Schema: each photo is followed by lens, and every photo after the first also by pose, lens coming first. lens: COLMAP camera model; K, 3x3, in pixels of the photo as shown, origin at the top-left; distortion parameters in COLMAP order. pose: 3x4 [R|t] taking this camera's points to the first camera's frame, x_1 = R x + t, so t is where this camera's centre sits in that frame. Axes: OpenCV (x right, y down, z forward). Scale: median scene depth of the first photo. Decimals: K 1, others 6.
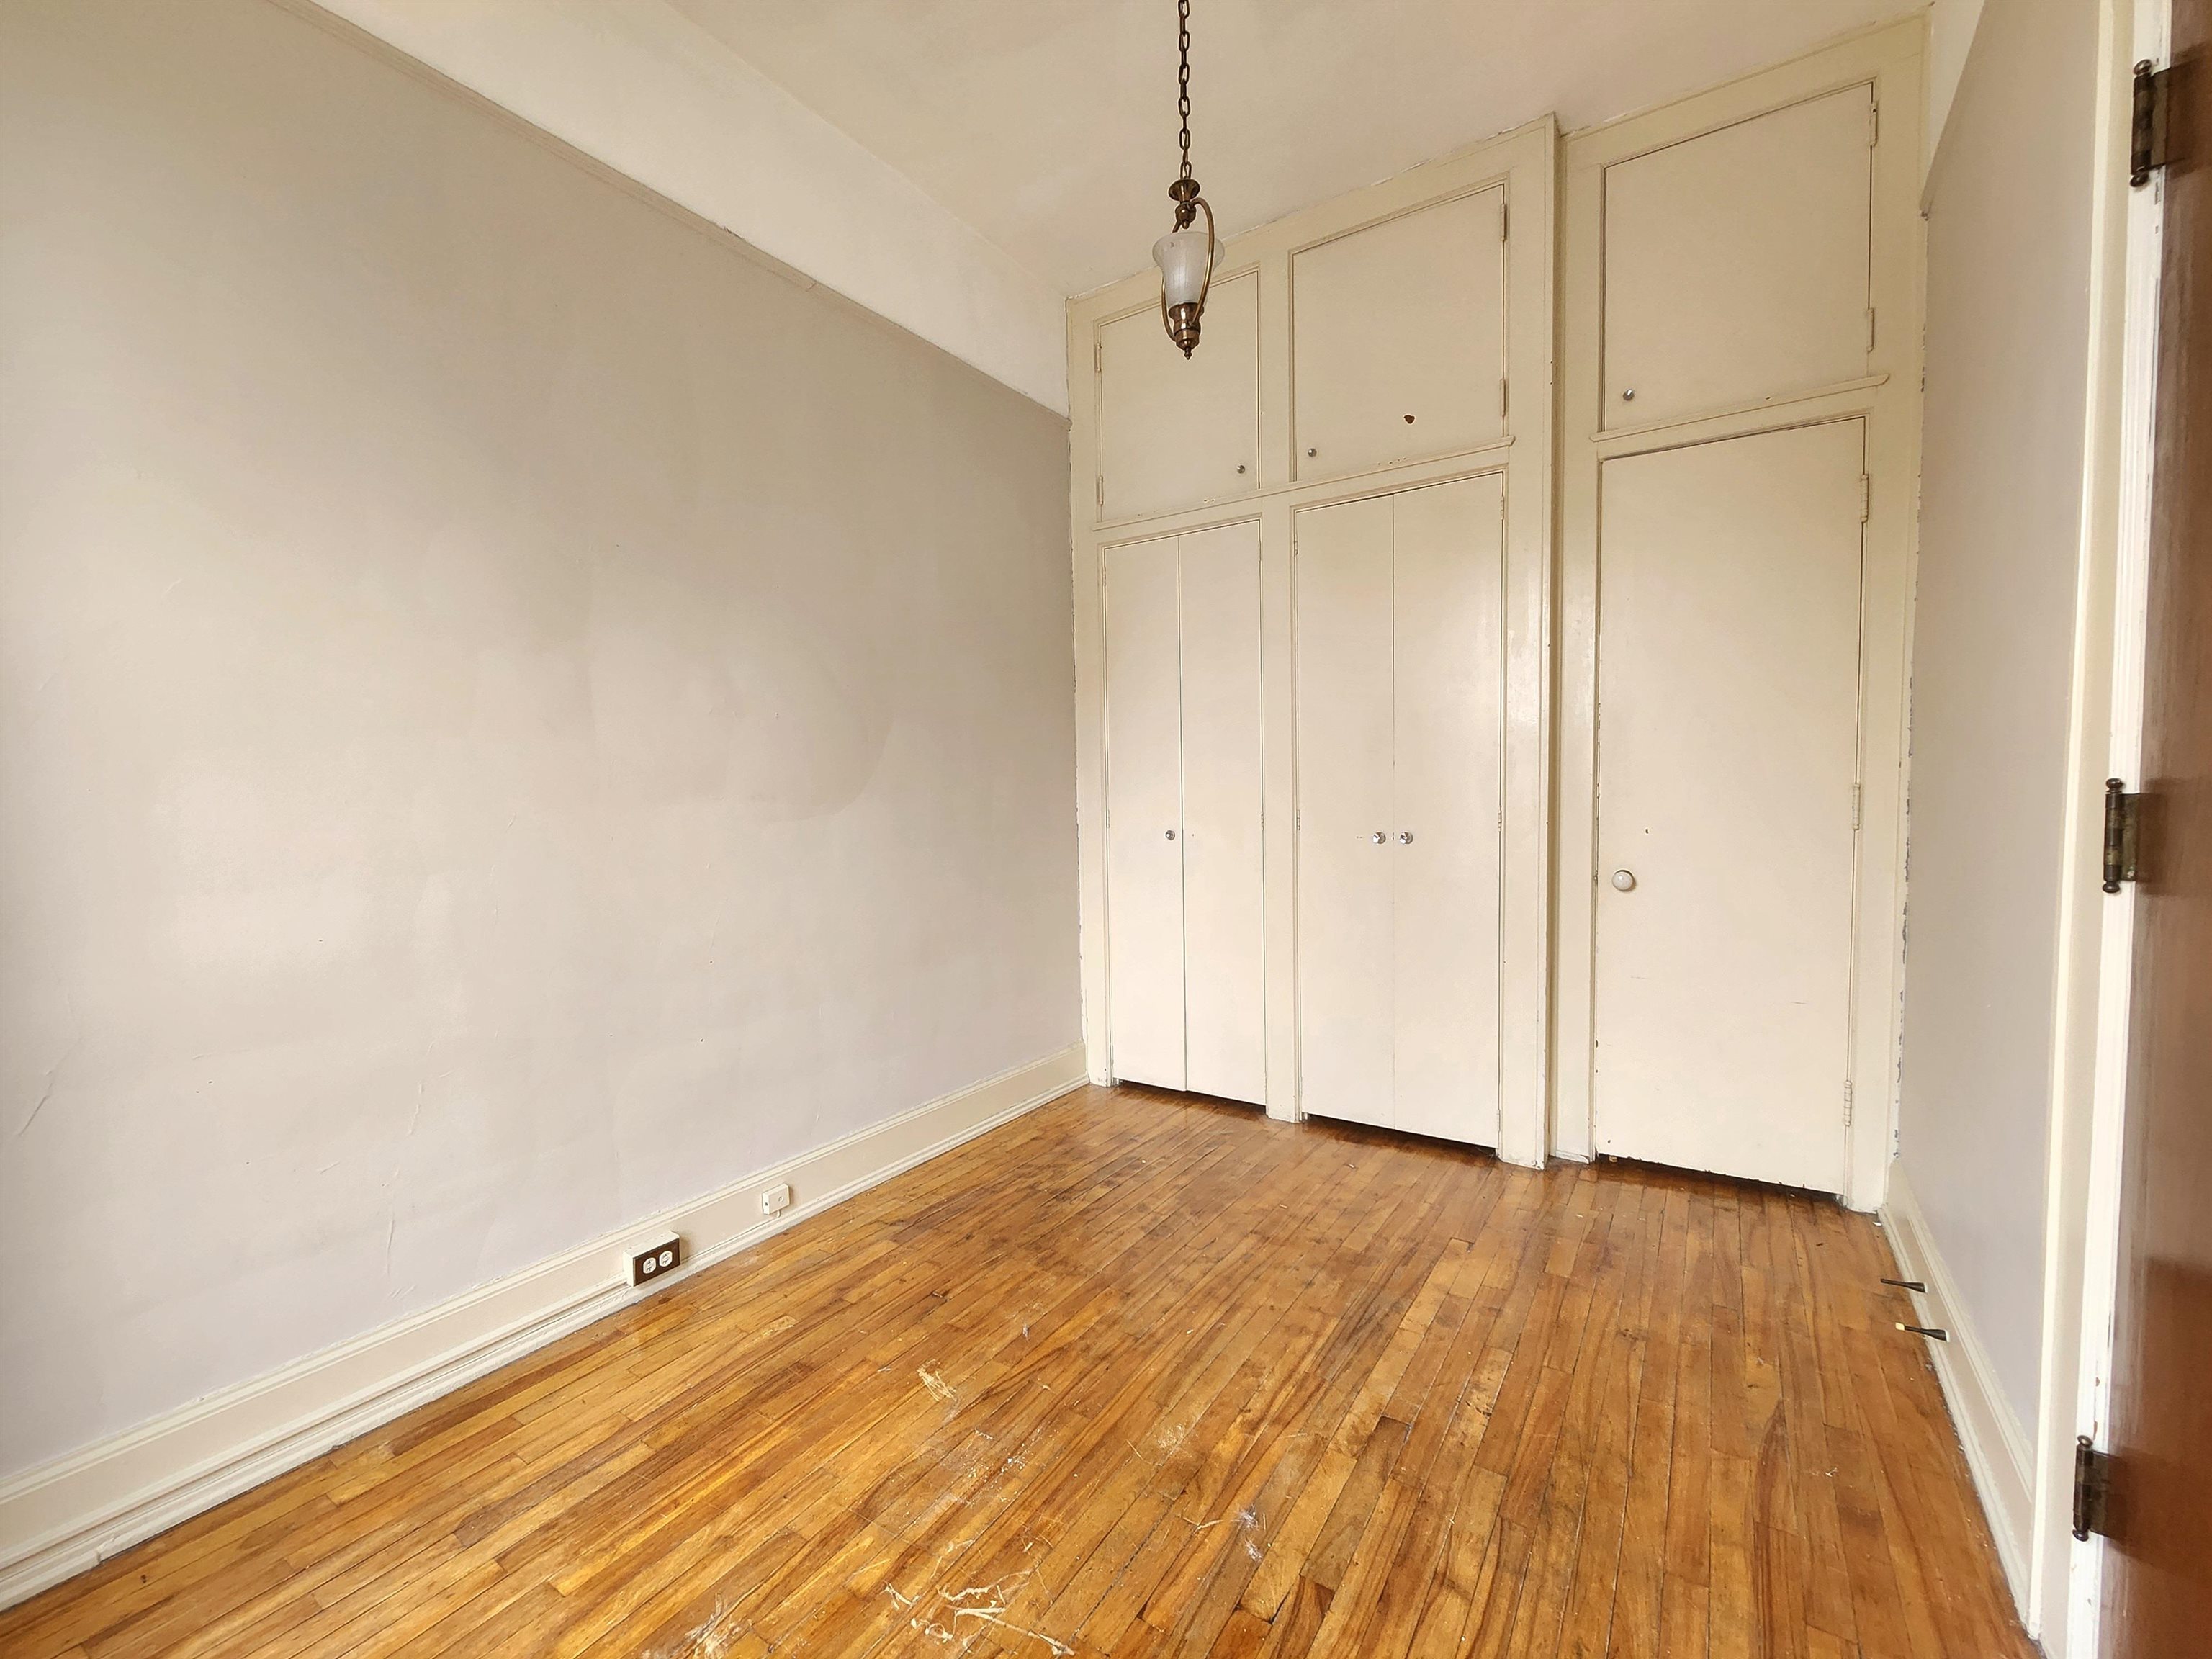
lens RADIAL K [[915.2, 0, 1106.5], [0, 915.2, 834.3], [0, 0, 1]] dist [0.003004, -0.001860]
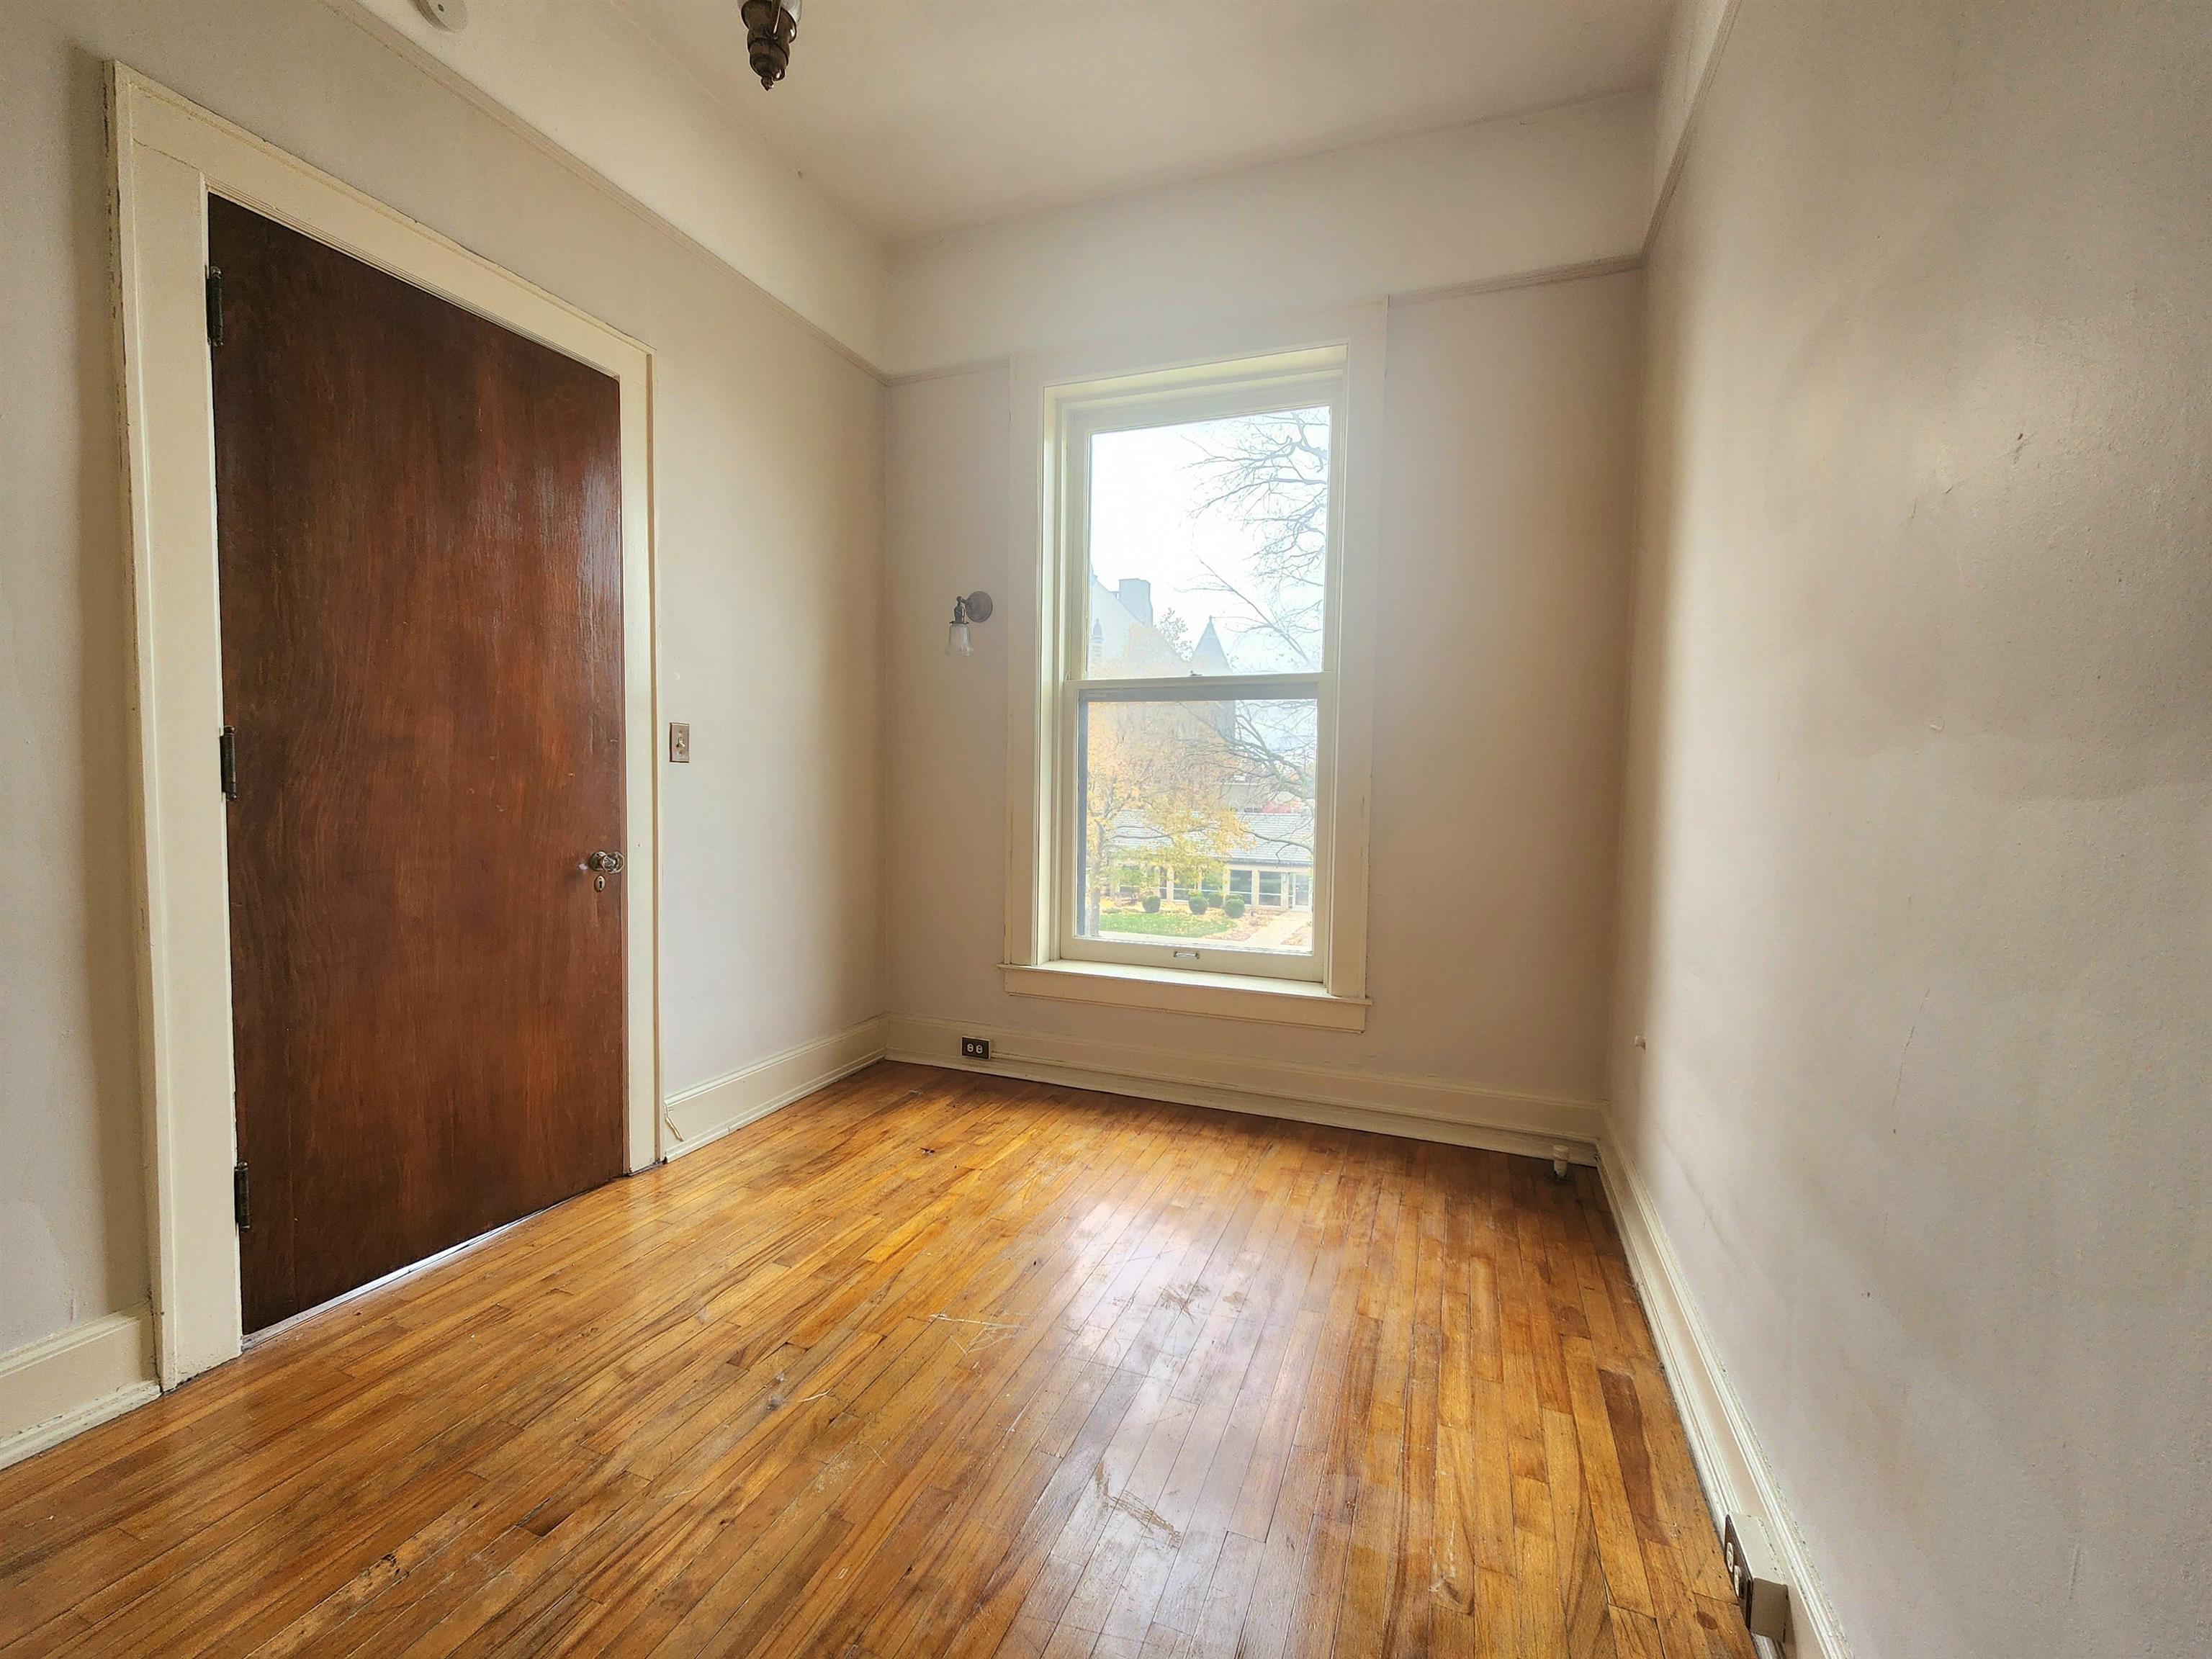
lens RADIAL K [[848.7, 0, 1104.0], [0, 848.7, 795.1], [0, 0, 1]] dist [0.000689, 0.000079]
pose [[-0.974093, 0.005169, -0.226090, -0.000710], [-0.012676, 0.996919, 0.077407, -0.051794], [0.225793, 0.078268, -0.971026, 1.824763]]
